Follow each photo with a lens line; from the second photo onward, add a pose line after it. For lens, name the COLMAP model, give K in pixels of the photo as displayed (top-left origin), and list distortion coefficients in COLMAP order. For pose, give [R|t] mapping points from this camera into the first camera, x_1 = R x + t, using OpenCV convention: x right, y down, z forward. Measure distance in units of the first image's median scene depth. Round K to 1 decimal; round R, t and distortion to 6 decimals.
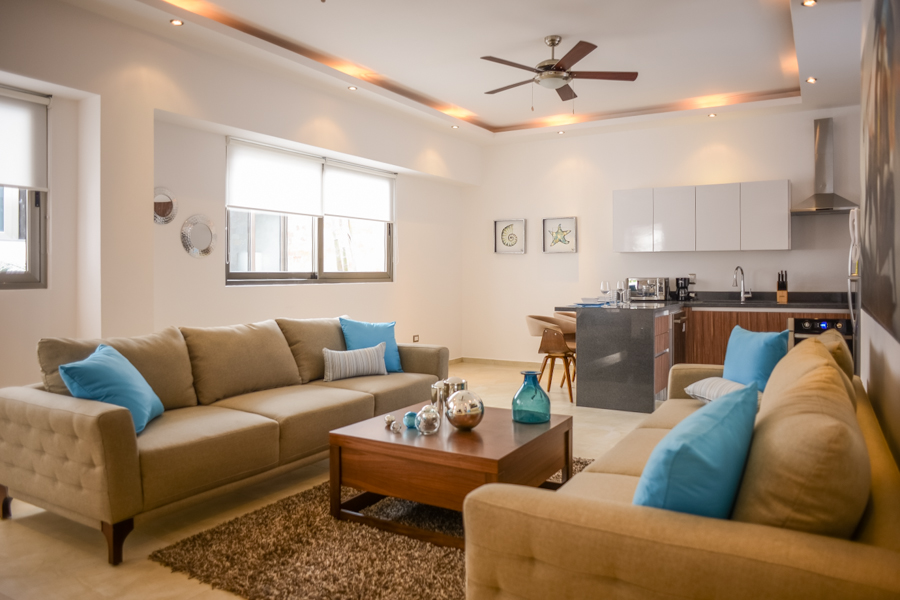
lens RADIAL K [[636.9, 0, 450.4], [0, 636.9, 315.1], [0, 0, 1]] dist [-0.099295, 0.085594]
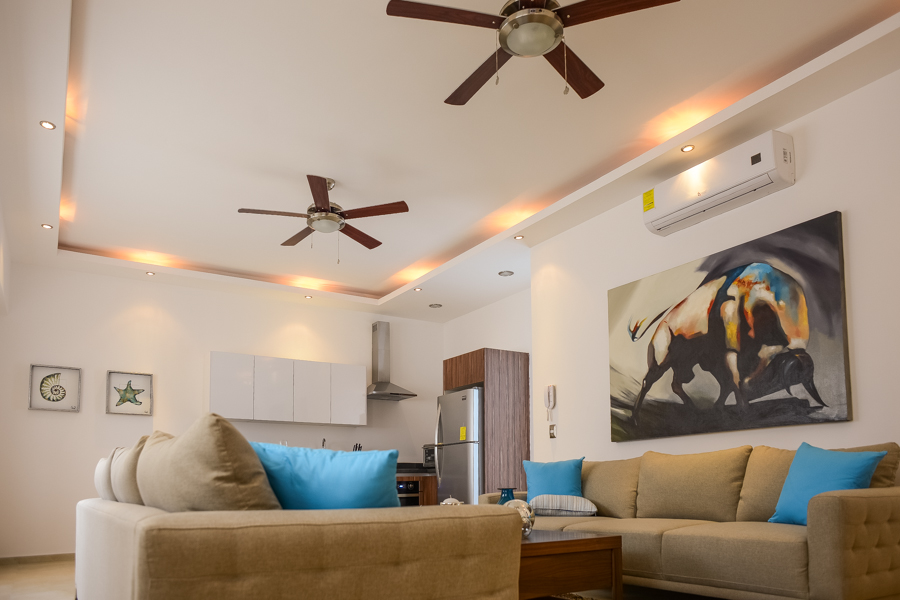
lens RADIAL K [[688.9, 0, 423.0], [0, 688.9, 445.2], [0, 0, 1]] dist [-0.002450, -0.000268]
pose [[0.468722, 0.060571, 0.881267, -0.514881], [0.063116, 0.992800, -0.101807, 0.067114], [-0.881088, 0.103341, 0.461524, 0.291816]]
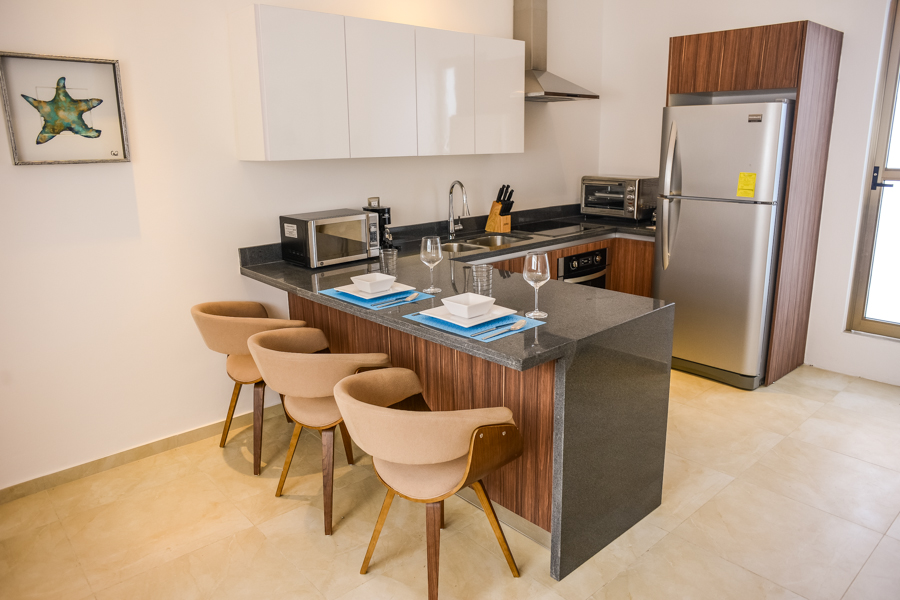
lens RADIAL K [[633.9, 0, 462.7], [0, 633.9, 295.9], [0, 0, 1]] dist [-0.101548, 0.084178]
pose [[0.266140, -0.230548, 0.935958, -0.122869], [0.074979, 0.972986, 0.218349, -0.100032], [-0.961014, 0.012066, 0.276237, 0.822439]]
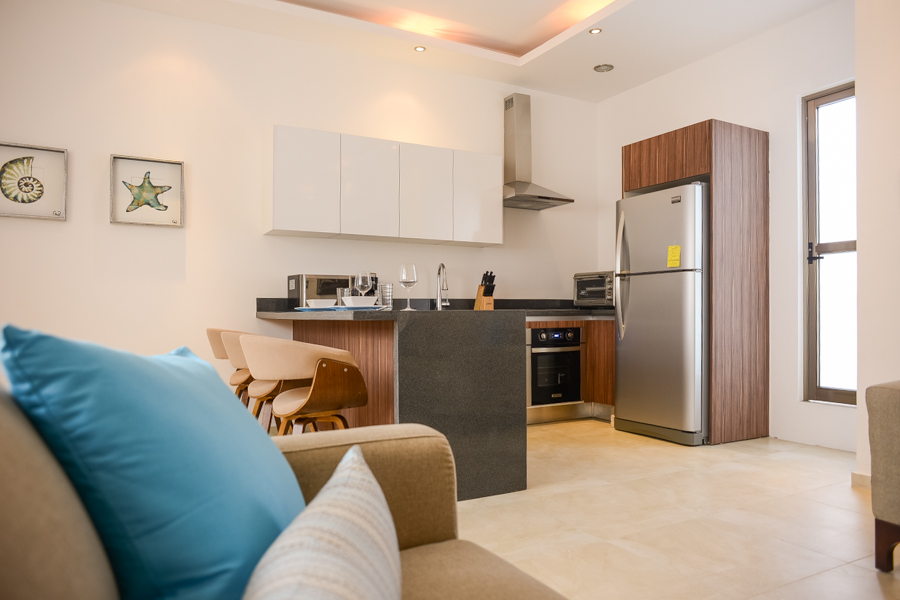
lens RADIAL K [[636.9, 0, 450.4], [0, 636.9, 315.1], [0, 0, 1]] dist [-0.099295, 0.085594]
pose [[0.489966, 0.002869, 0.871737, -0.181605], [0.057820, 0.997686, -0.035782, 0.009784], [-0.869822, 0.067935, 0.488666, 0.626471]]
